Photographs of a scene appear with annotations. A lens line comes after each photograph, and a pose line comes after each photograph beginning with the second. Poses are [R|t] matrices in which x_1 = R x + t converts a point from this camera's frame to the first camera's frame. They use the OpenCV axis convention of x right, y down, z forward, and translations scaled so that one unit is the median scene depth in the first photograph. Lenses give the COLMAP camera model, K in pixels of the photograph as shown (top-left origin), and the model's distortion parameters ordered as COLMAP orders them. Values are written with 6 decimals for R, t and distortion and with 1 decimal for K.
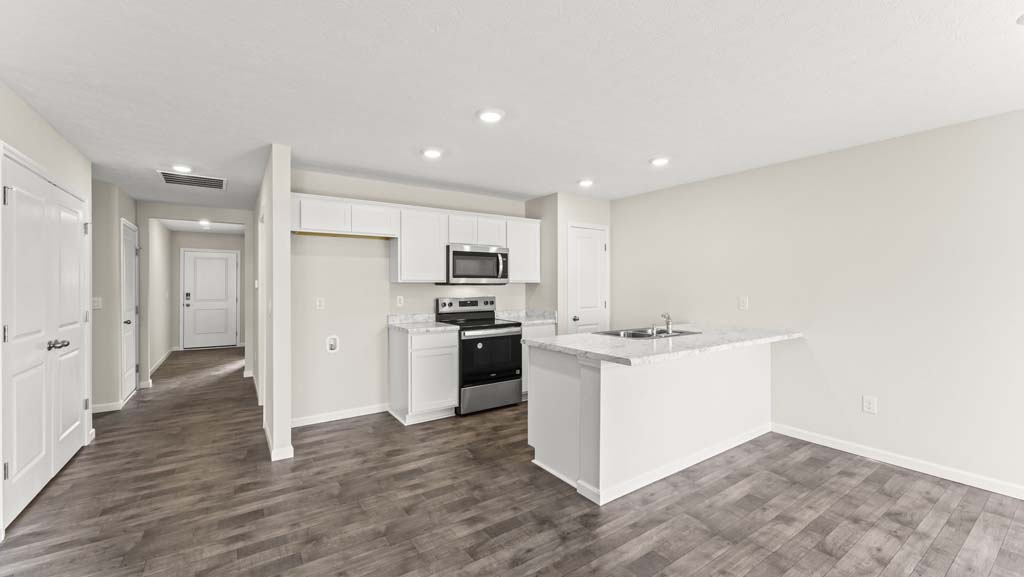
lens RADIAL K [[409.8, 0, 503.6], [0, 409.8, 282.7], [0, 0, 1]] dist [0.002604, 0.001040]
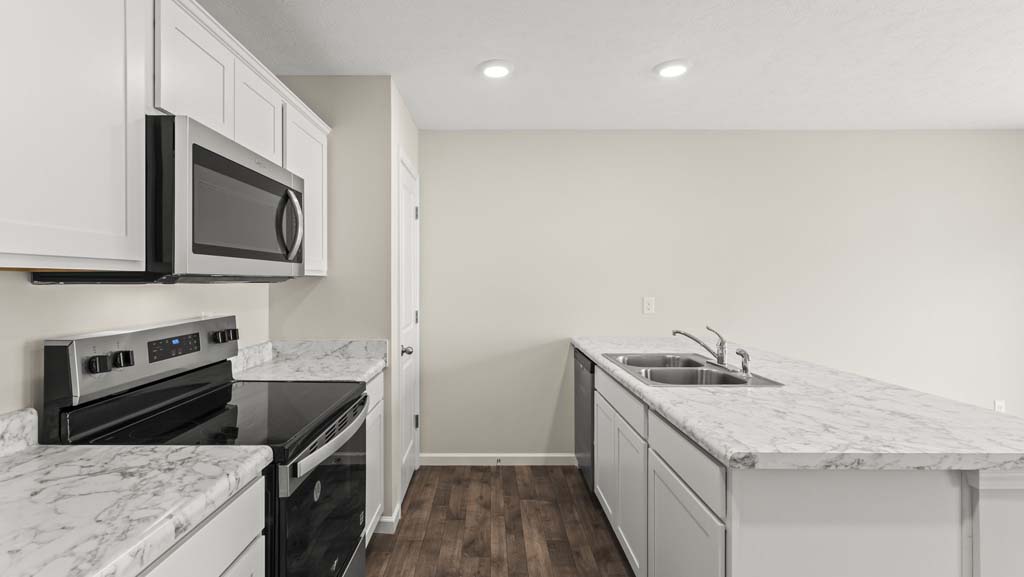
lens RADIAL K [[442.5, 0, 482.6], [0, 442.5, 282.0], [0, 0, 1]] dist [-0.005601, 0.000092]
pose [[0.555368, -0.003369, 0.831598, -0.250836], [-0.003963, 0.999970, 0.006697, 0.002604], [-0.831595, -0.007015, 0.555338, 0.719147]]
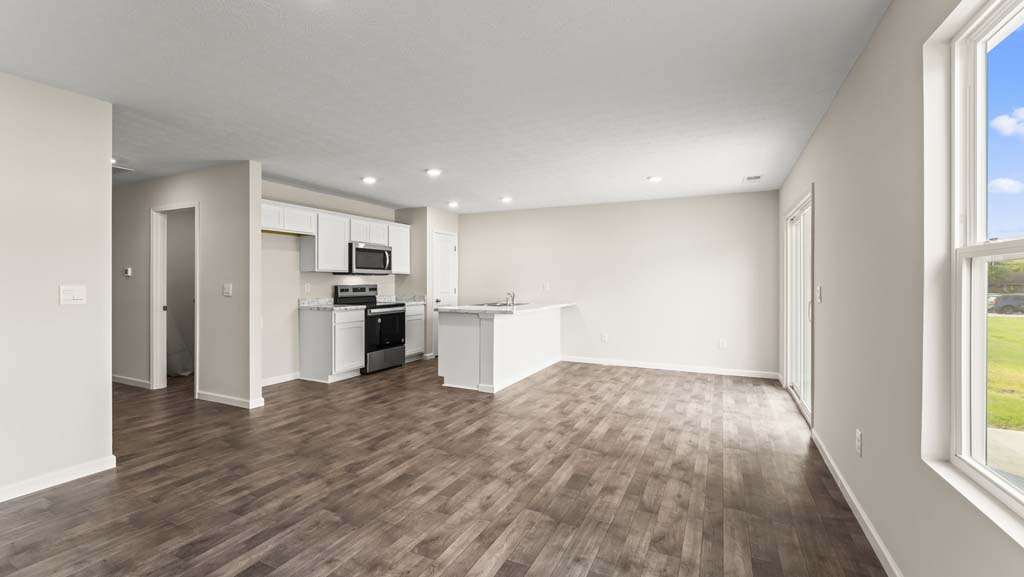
lens RADIAL K [[442.5, 0, 496.9], [0, 442.5, 279.6], [0, 0, 1]] dist [-0.005601, 0.000092]
pose [[0.875027, 0.004201, 0.484055, -0.411107], [-0.003554, 0.999991, -0.002256, 0.023596], [-0.484060, 0.000254, 0.875035, -0.423521]]
